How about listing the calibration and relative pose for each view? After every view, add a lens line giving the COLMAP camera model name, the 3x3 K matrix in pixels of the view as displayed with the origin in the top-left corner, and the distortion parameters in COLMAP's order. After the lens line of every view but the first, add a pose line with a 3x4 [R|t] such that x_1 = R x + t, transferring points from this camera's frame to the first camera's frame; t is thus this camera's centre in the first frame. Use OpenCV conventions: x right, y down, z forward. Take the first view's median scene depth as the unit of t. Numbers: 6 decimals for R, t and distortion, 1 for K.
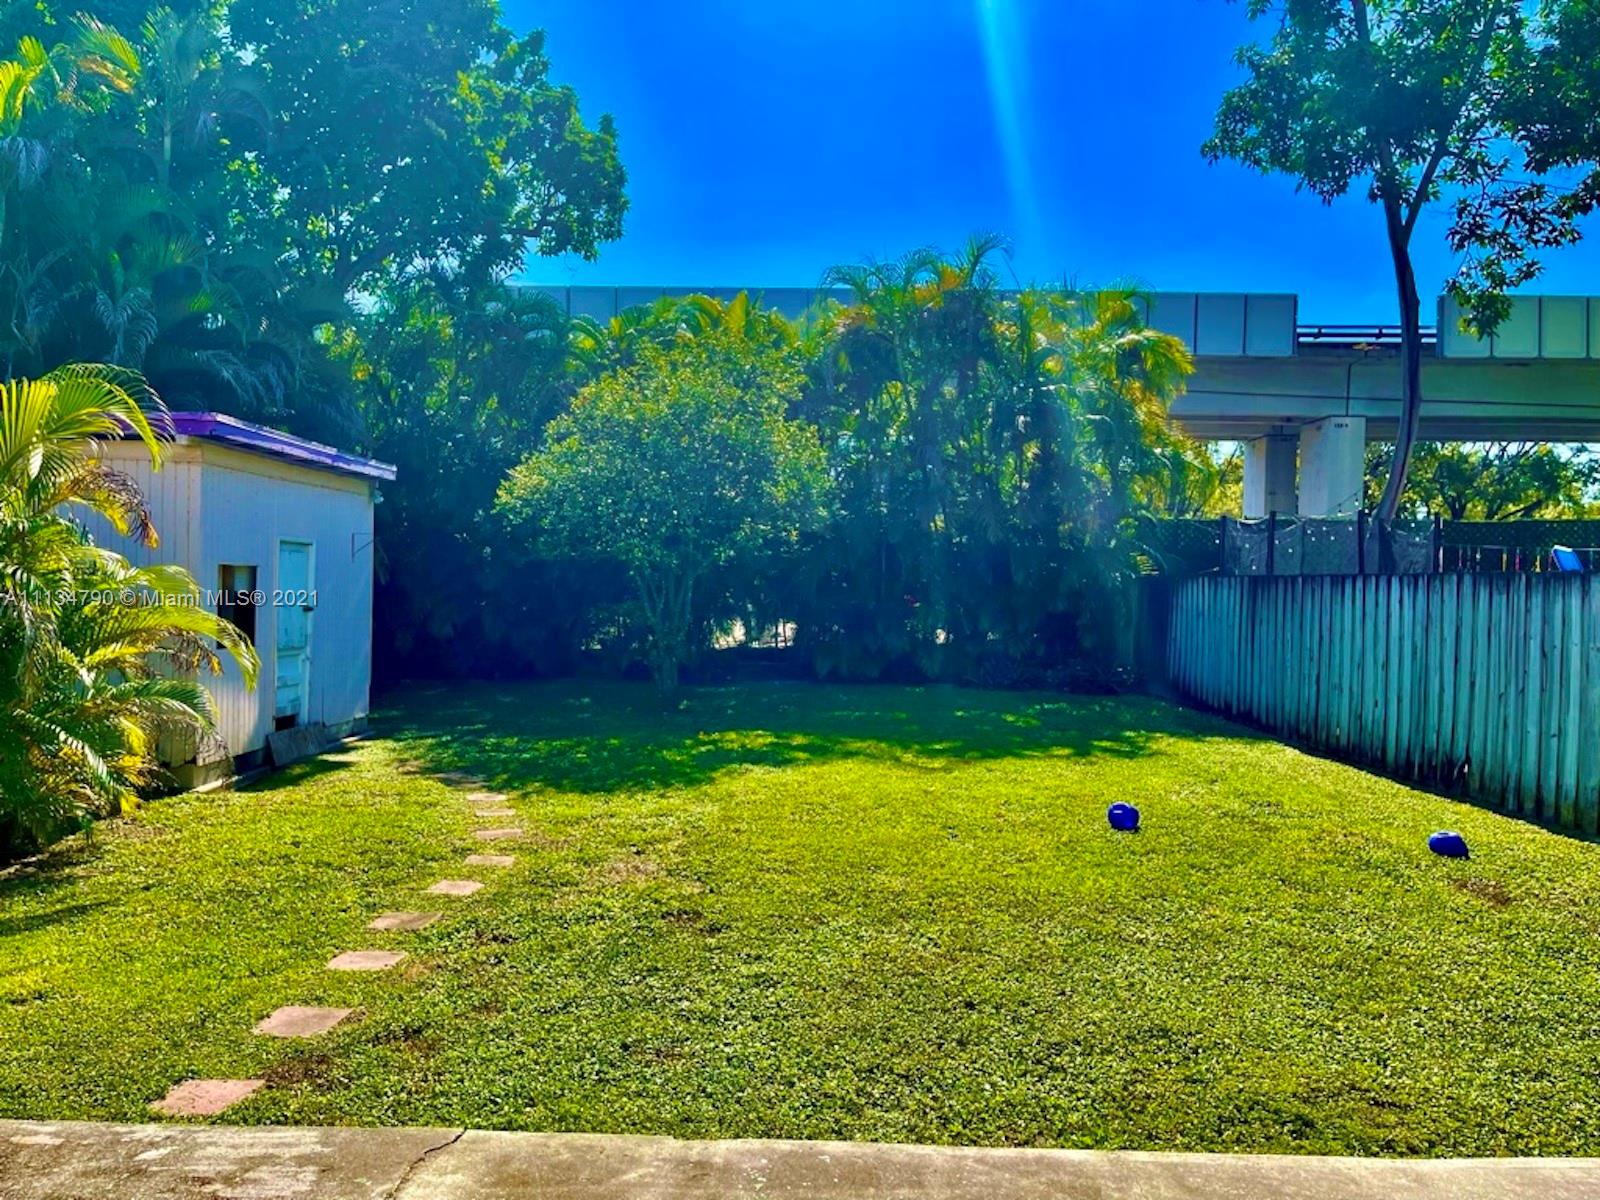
lens RADIAL K [[1228.5, 0, 797.3], [0, 1228.5, 593.1], [0, 0, 1]] dist [0.069009, -0.089930]
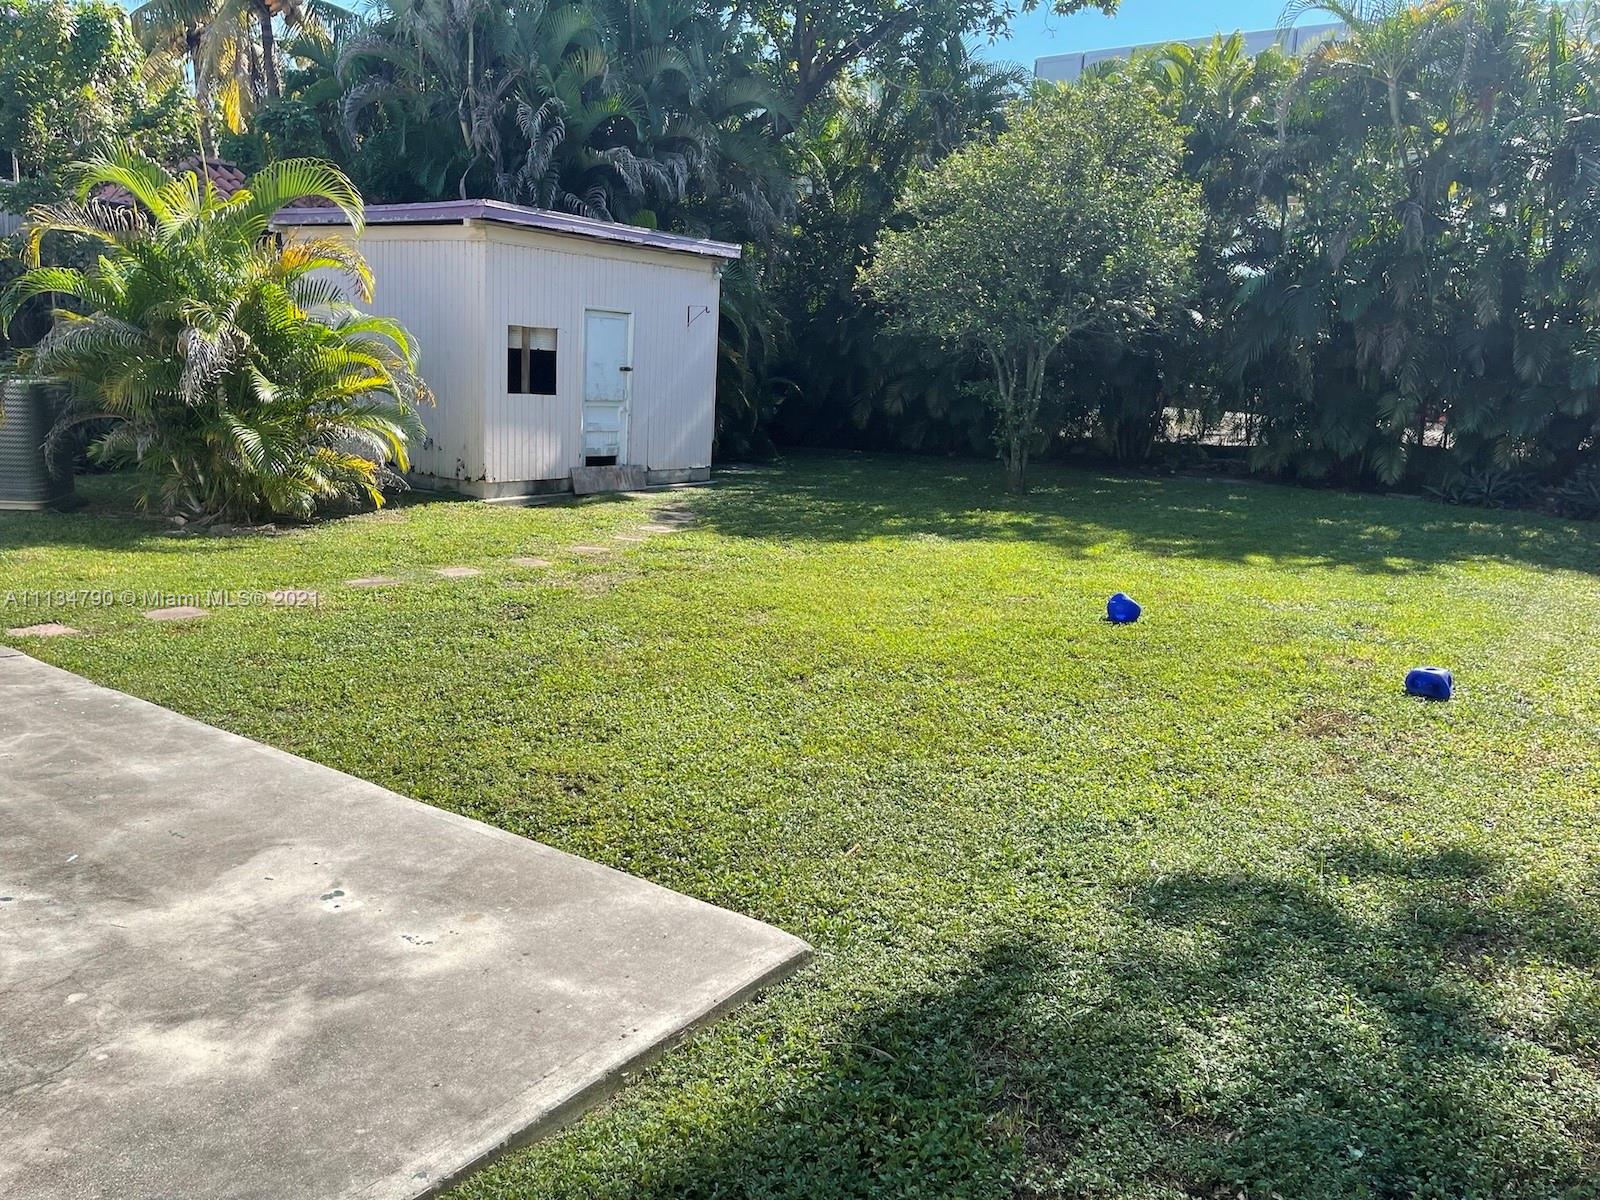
lens RADIAL K [[1228.5, 0, 797.3], [0, 1228.5, 593.1], [0, 0, 1]] dist [0.069009, -0.089930]
pose [[0.833336, 0.125862, -0.538246, 0.377168], [-0.037927, 0.984457, 0.171483, 0.014209], [0.551463, -0.122488, 0.825157, 0.071475]]
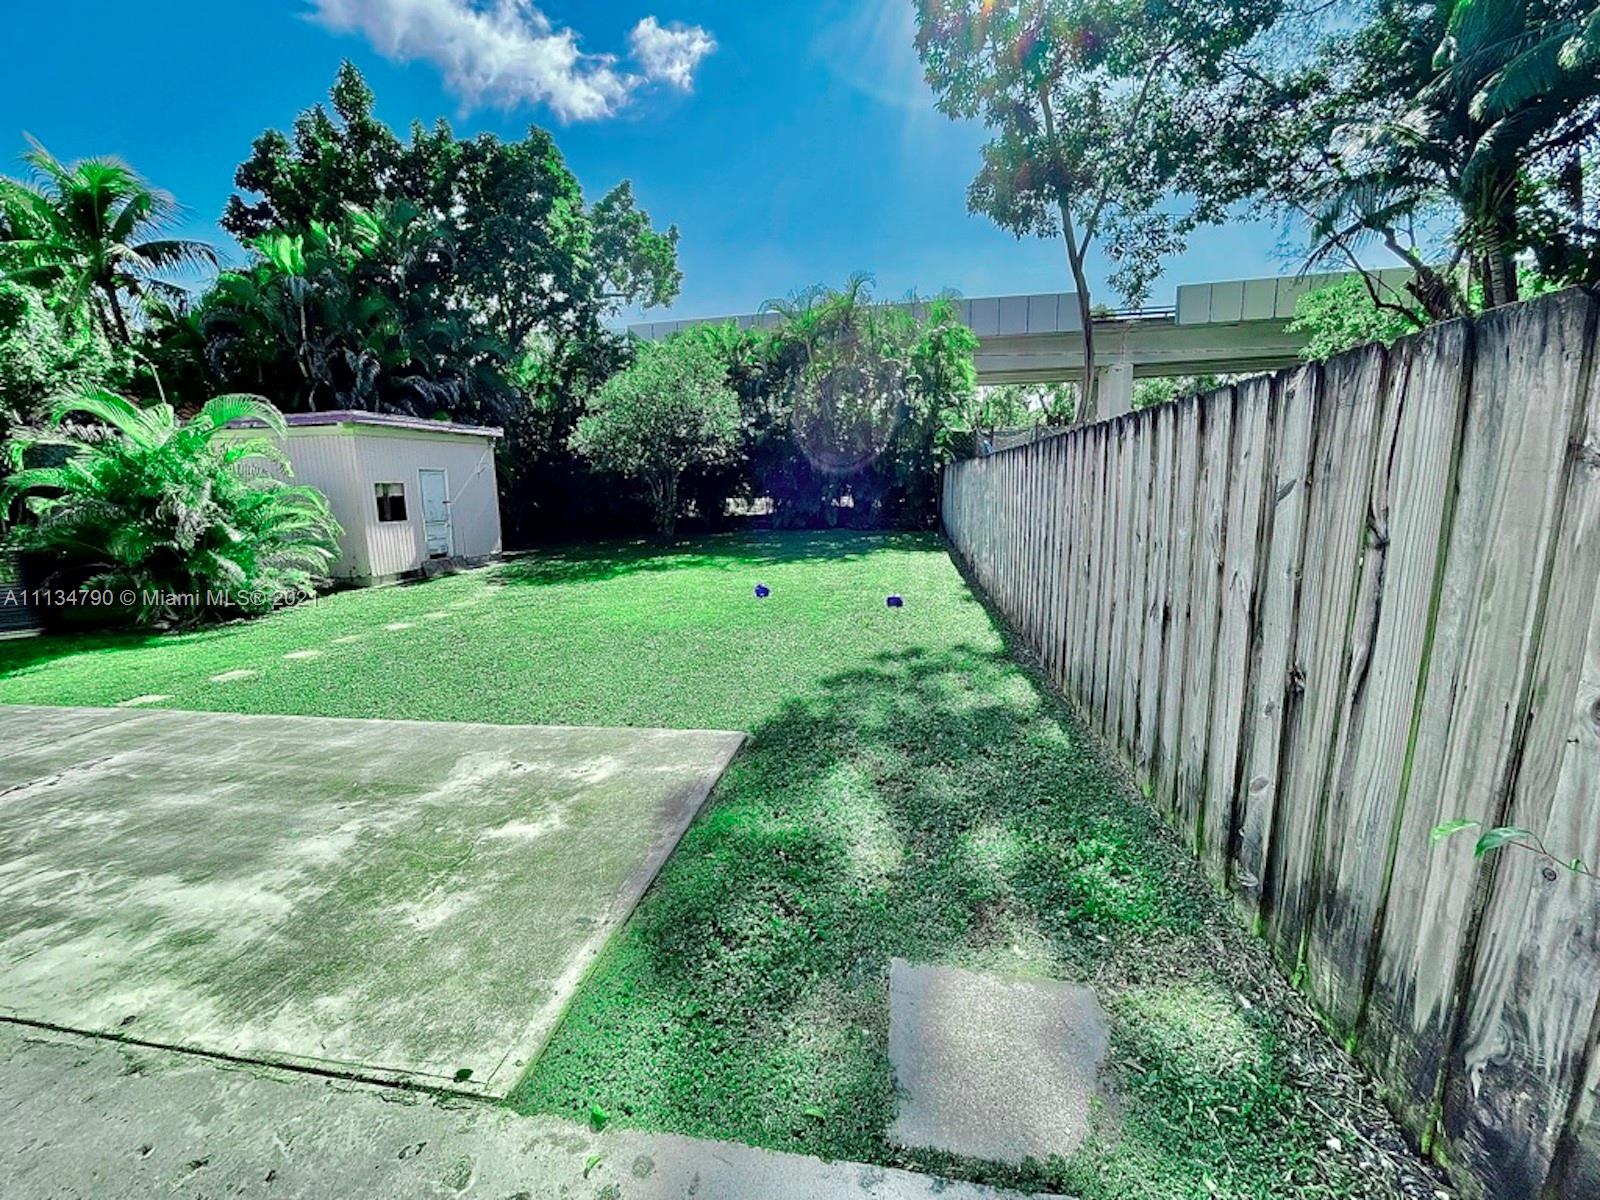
lens RADIAL K [[647.6, 0, 797.8], [0, 647.6, 601.6], [0, 0, 1]] dist [0.000617, 0.000177]
pose [[0.987812, -0.016349, -0.154790, 0.329586], [0.043730, 0.983564, 0.175187, 0.011284], [0.149382, -0.179821, 0.972291, -0.013667]]
